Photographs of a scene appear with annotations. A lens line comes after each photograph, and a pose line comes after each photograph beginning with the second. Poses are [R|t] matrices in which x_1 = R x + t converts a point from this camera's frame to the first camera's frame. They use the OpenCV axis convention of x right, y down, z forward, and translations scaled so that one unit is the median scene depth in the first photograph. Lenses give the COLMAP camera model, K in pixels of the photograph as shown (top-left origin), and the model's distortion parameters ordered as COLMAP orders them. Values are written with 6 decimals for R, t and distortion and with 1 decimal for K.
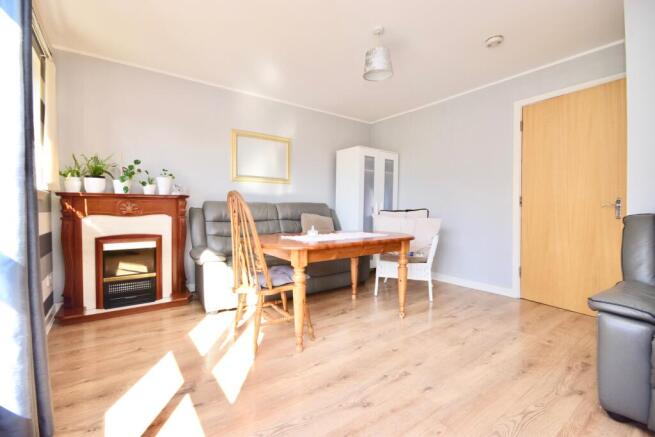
lens RADIAL K [[288.2, 0, 325.8], [0, 288.2, 214.5], [0, 0, 1]] dist [-0.001210, 0.000014]
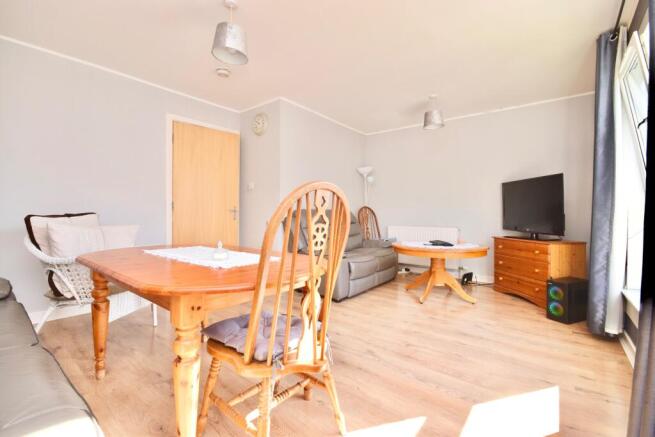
lens RADIAL K [[288.2, 0, 325.8], [0, 288.2, 214.5], [0, 0, 1]] dist [-0.001210, 0.000014]
pose [[-0.255715, -0.008207, 0.966717, -0.696846], [0.014356, 0.999821, 0.012285, -0.022999], [-0.966646, 0.017020, -0.255552, 0.929306]]
